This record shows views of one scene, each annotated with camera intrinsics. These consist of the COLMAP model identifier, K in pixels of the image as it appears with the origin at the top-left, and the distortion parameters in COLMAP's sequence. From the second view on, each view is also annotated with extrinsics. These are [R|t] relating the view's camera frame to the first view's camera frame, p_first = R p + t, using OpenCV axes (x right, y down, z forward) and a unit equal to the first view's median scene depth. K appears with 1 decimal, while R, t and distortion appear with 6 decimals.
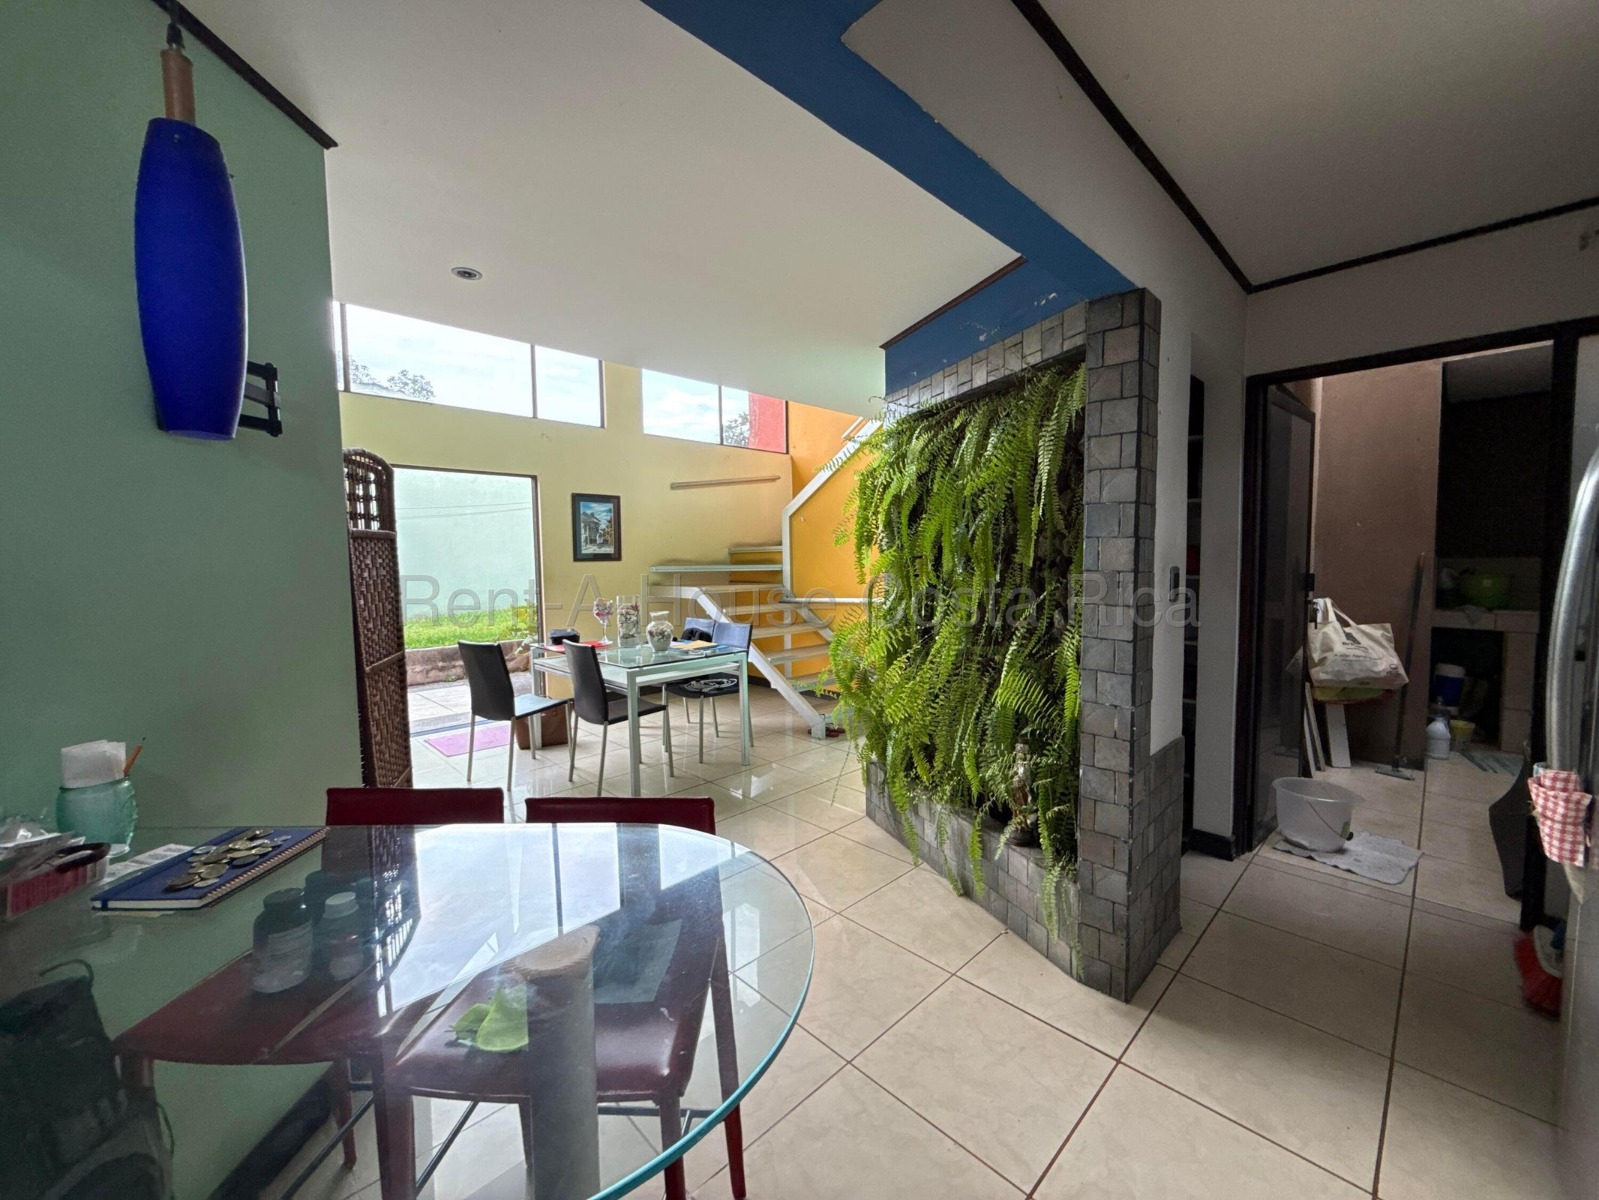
lens RADIAL K [[636.8, 0, 801.6], [0, 636.8, 603.9], [0, 0, 1]] dist [-0.002663, 0.000043]
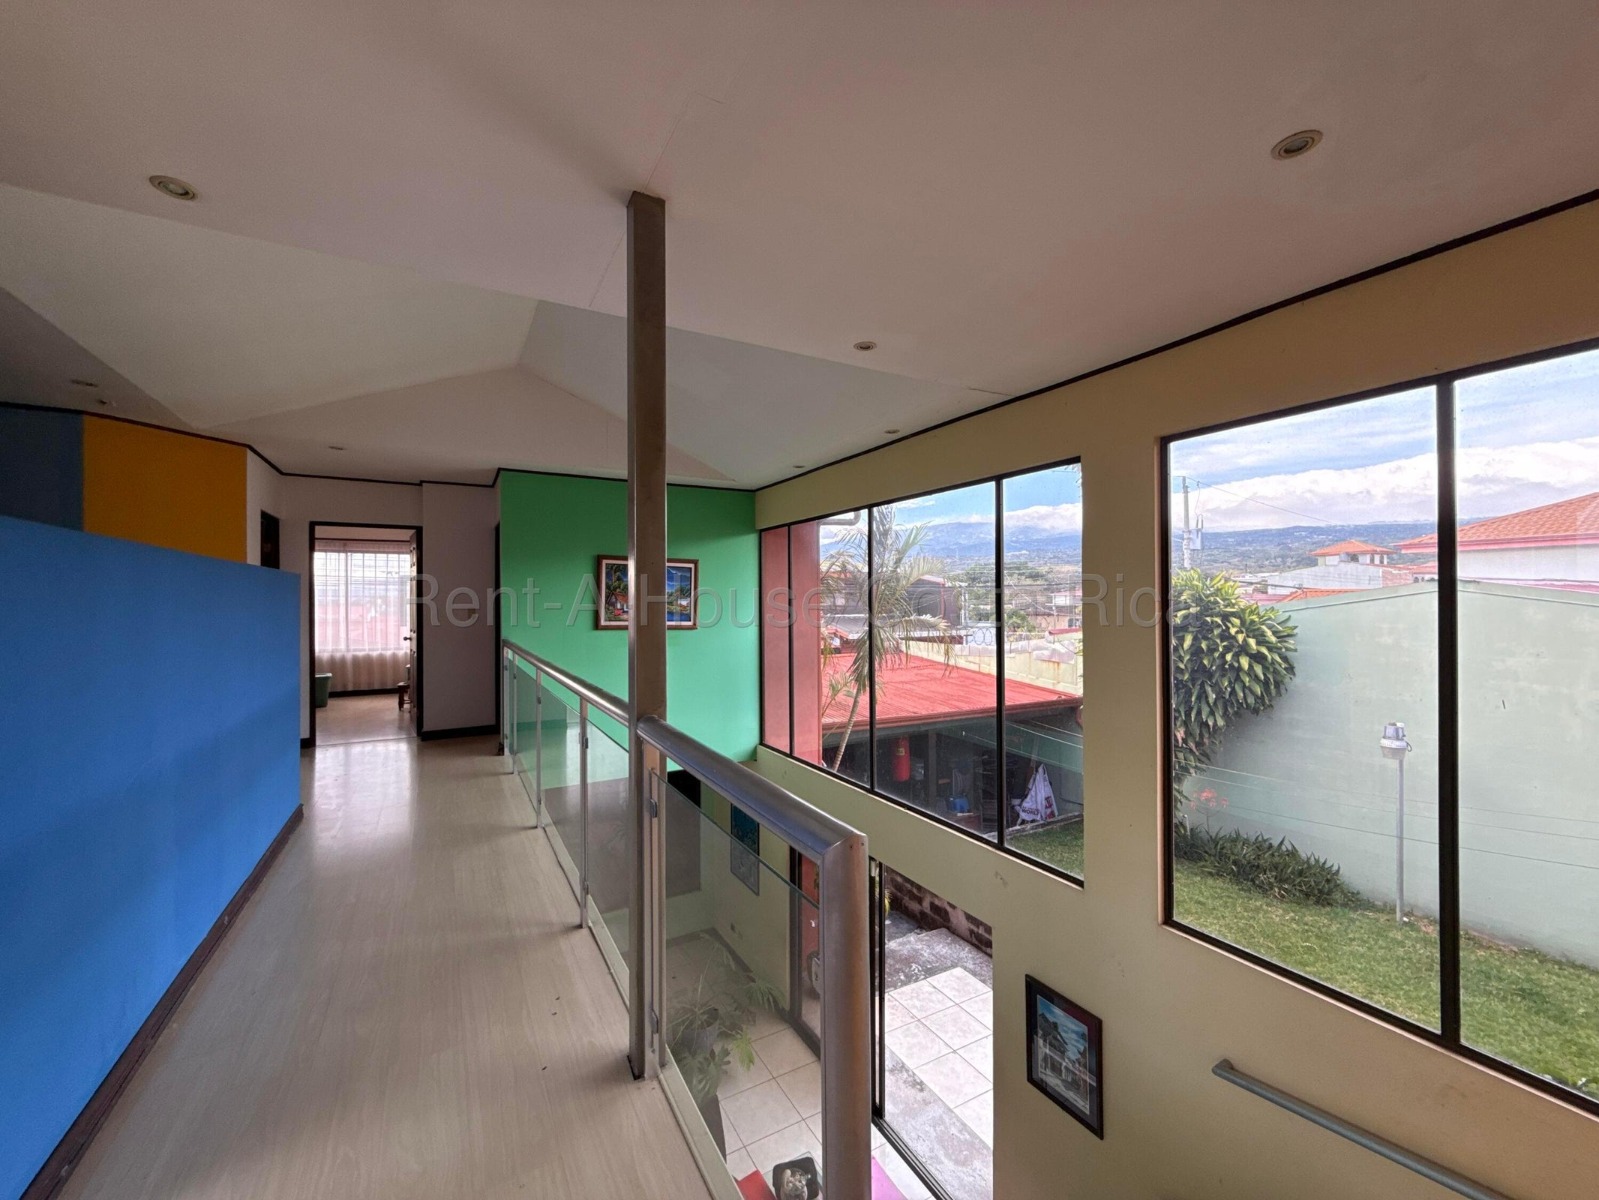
lens RADIAL K [[636.8, 0, 798.6], [0, 636.8, 600.7], [0, 0, 1]] dist [-0.002663, 0.000043]
pose [[-0.250140, 0.012551, -0.968128, 0.291753], [-0.058769, 0.997875, 0.028121, -0.527842], [0.966424, 0.063930, -0.248871, 0.880276]]
